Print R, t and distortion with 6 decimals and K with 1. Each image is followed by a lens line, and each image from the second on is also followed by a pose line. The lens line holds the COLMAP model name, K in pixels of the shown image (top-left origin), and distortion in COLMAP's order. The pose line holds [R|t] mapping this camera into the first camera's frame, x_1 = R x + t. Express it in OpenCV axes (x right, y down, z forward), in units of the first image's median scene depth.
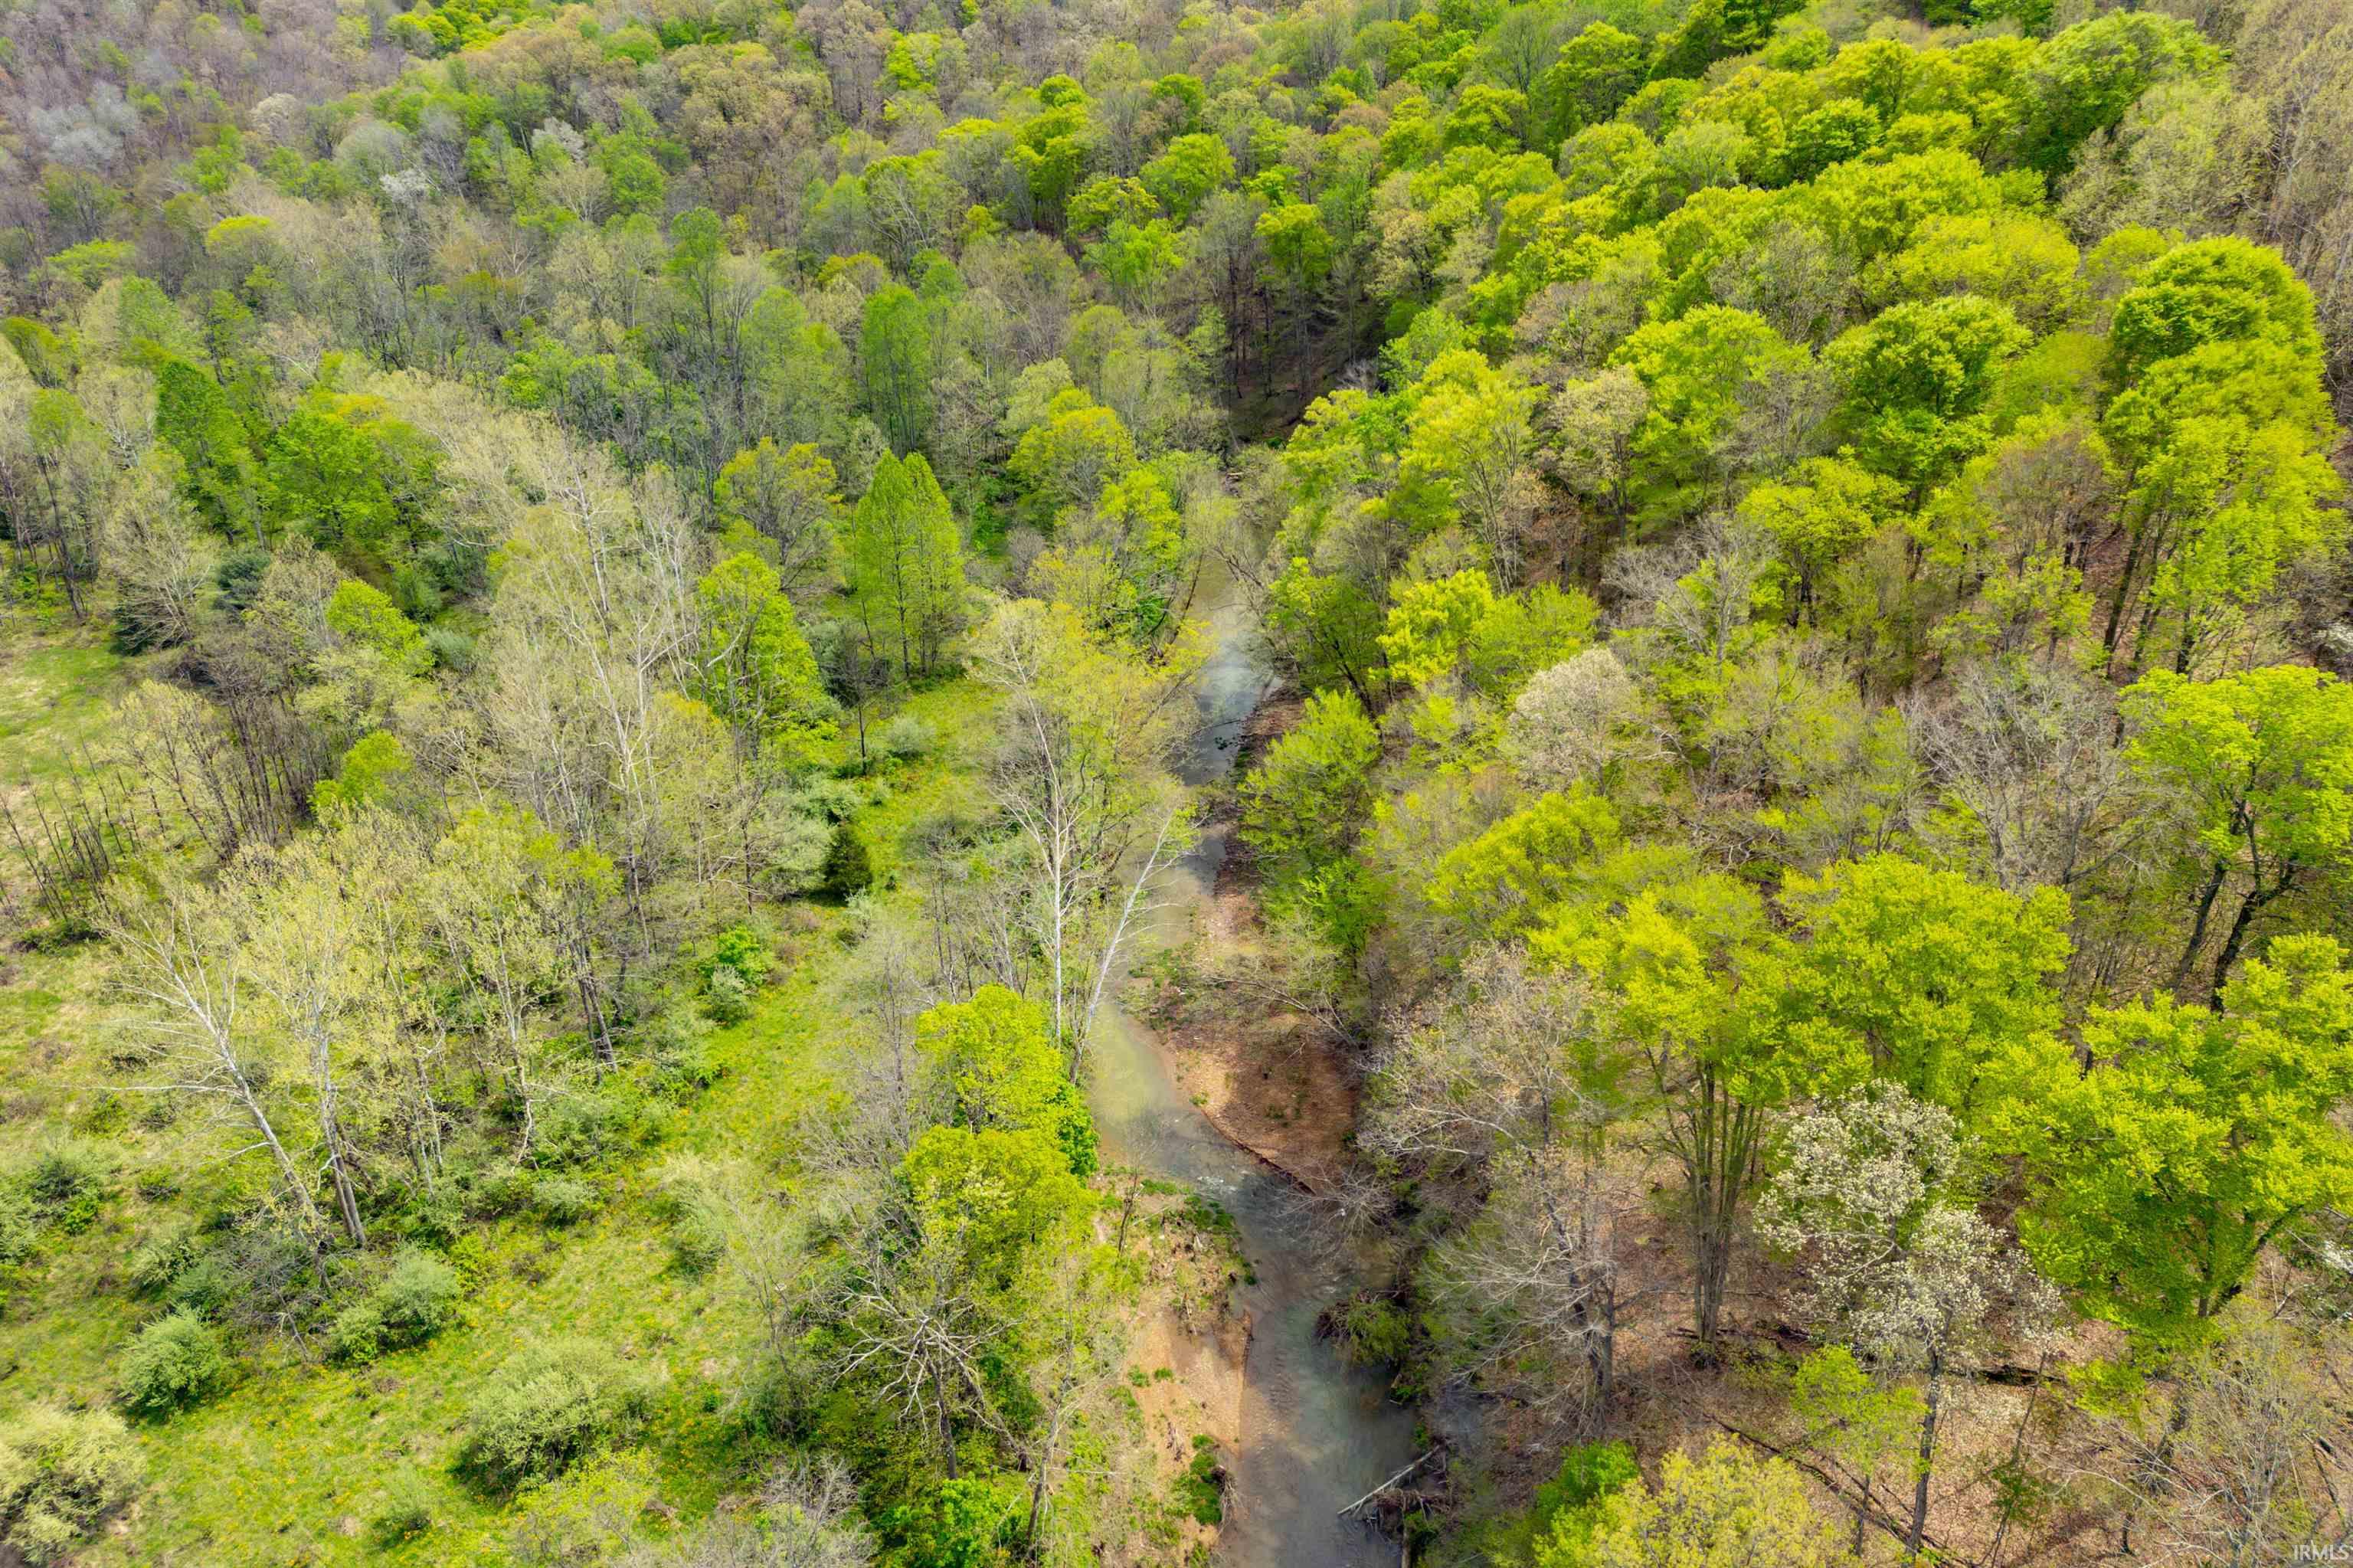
lens RADIAL K [[1639.6, 0, 1177.3], [0, 1639.6, 783.7], [0, 0, 1]] dist [0.071449, -0.063125]
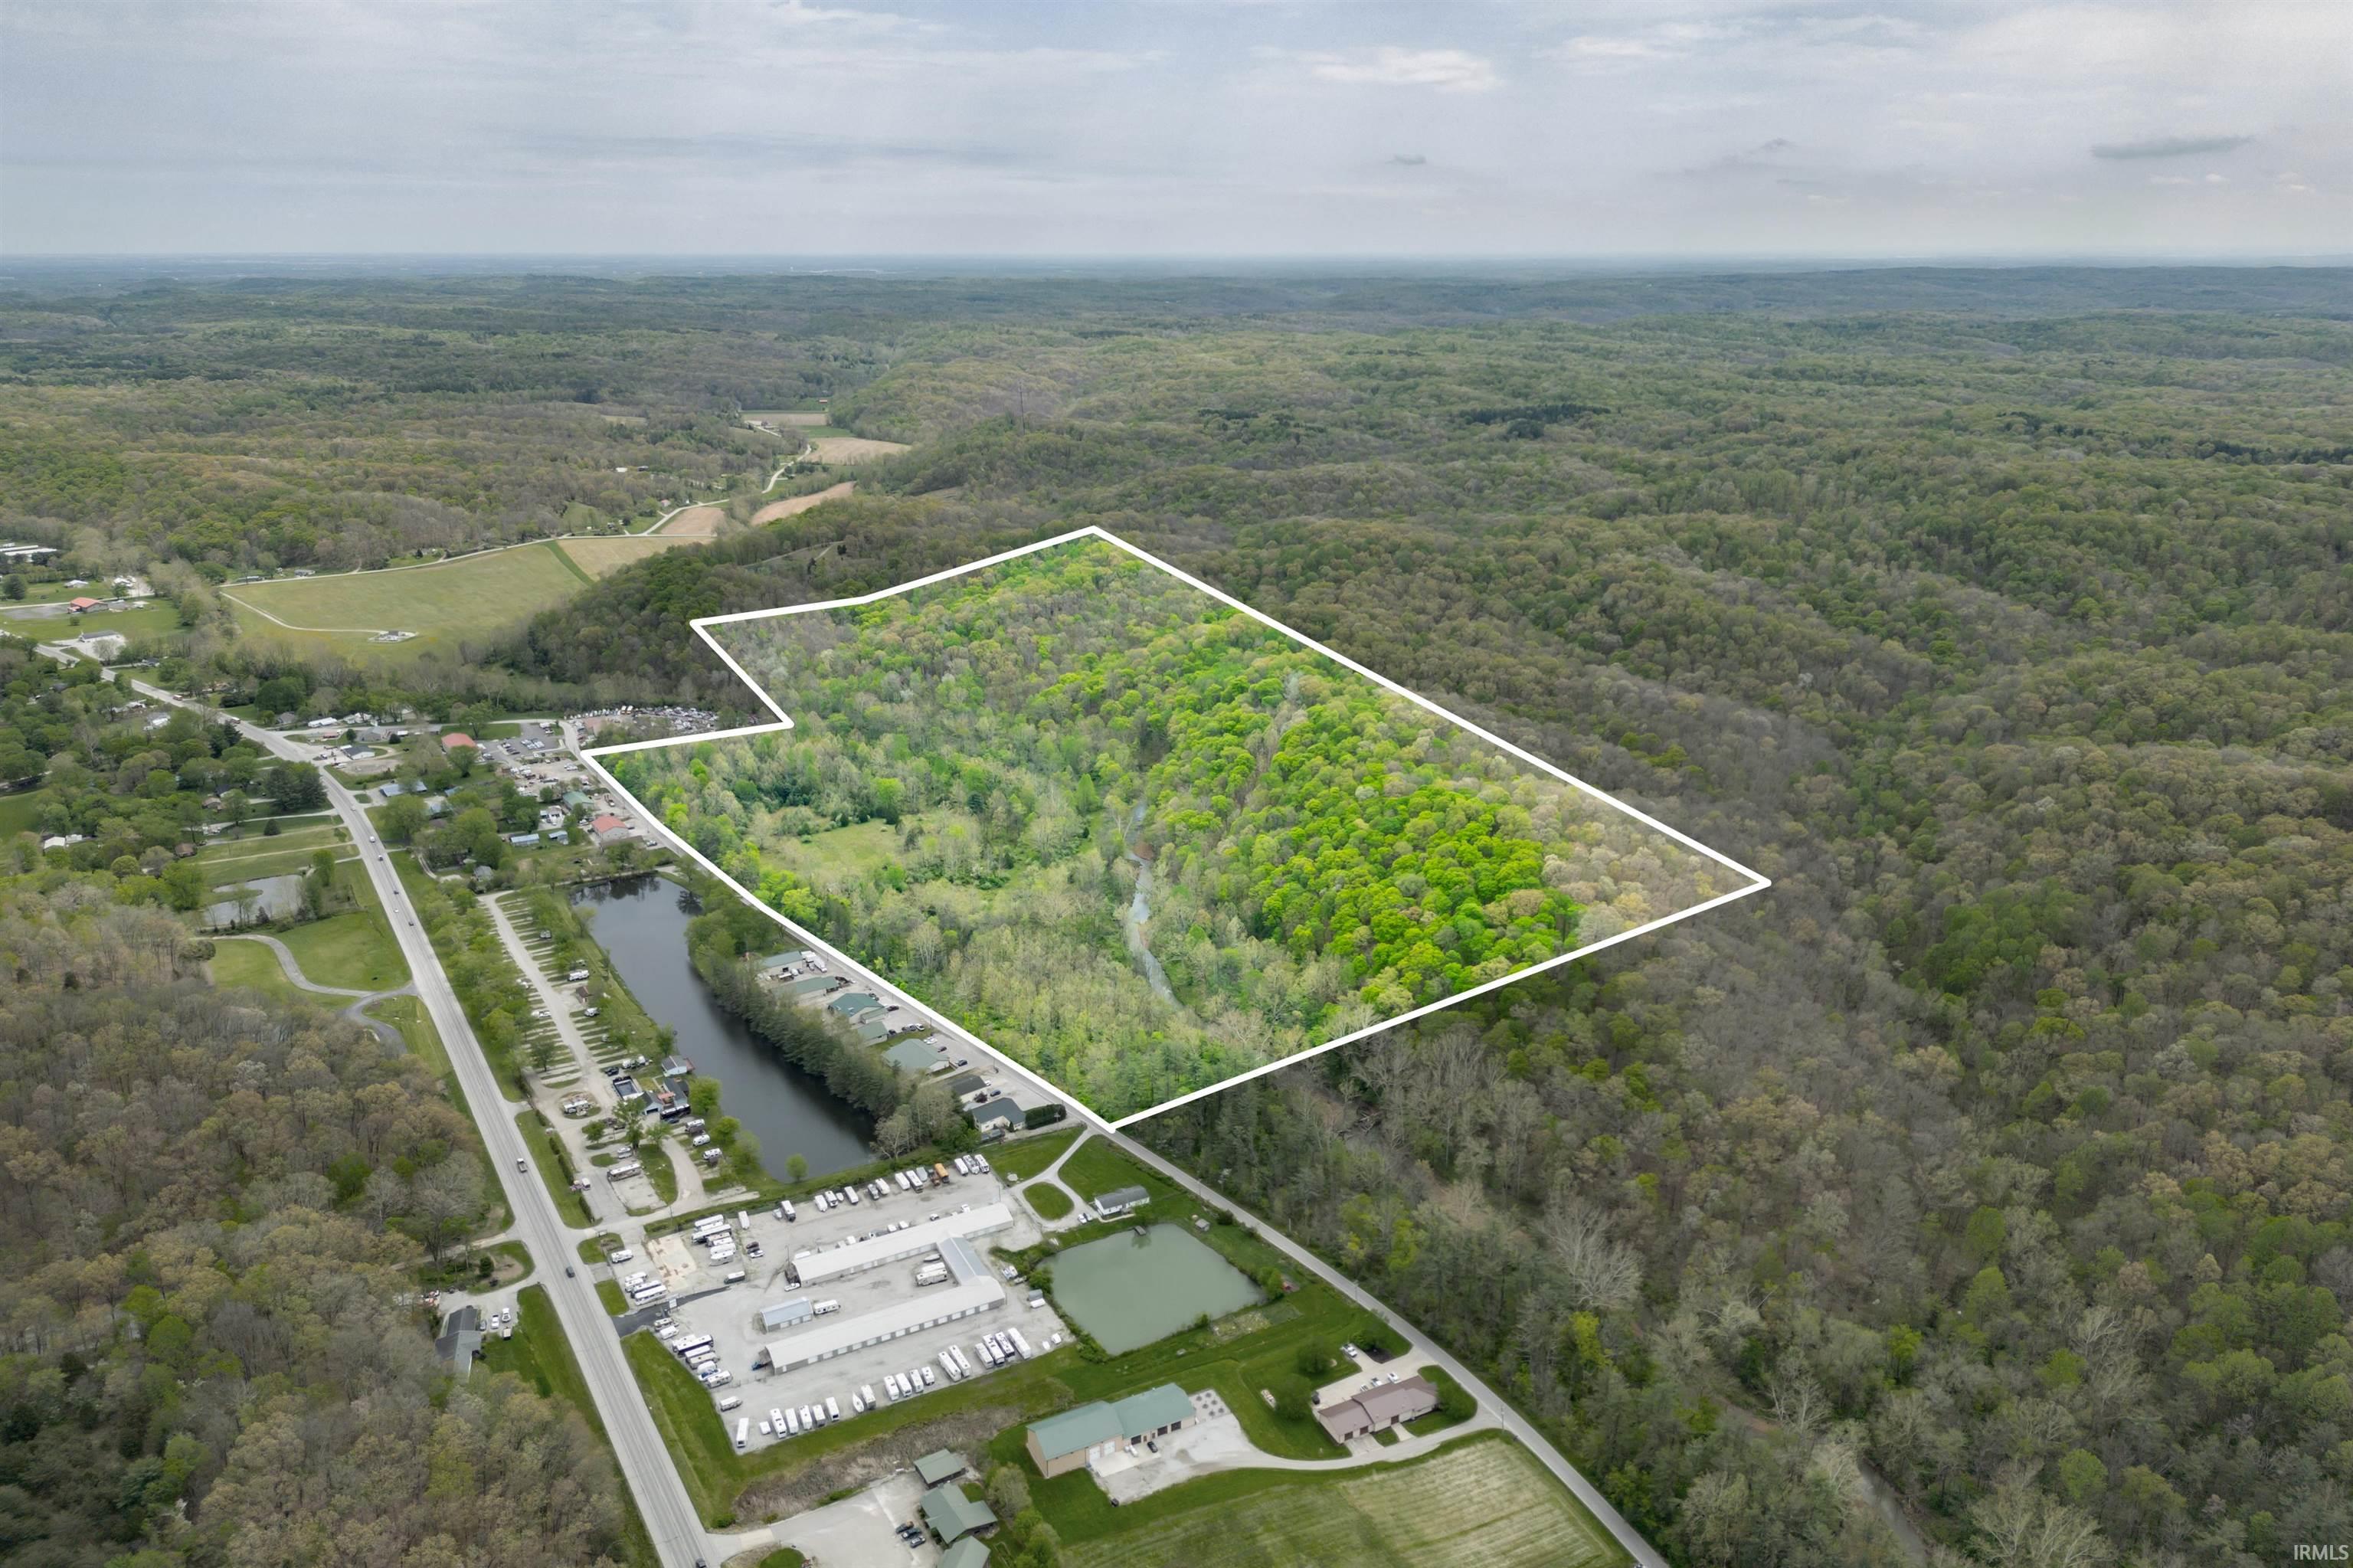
lens RADIAL K [[1639.6, 0, 1179.8], [0, 1639.6, 783.9], [0, 0, 1]] dist [0.071449, -0.063125]
pose [[0.999010, -0.028082, 0.034492, -0.018181], [0.032981, 0.988004, -0.150864, 0.468819], [-0.029842, 0.151852, 0.987953, -3.083375]]
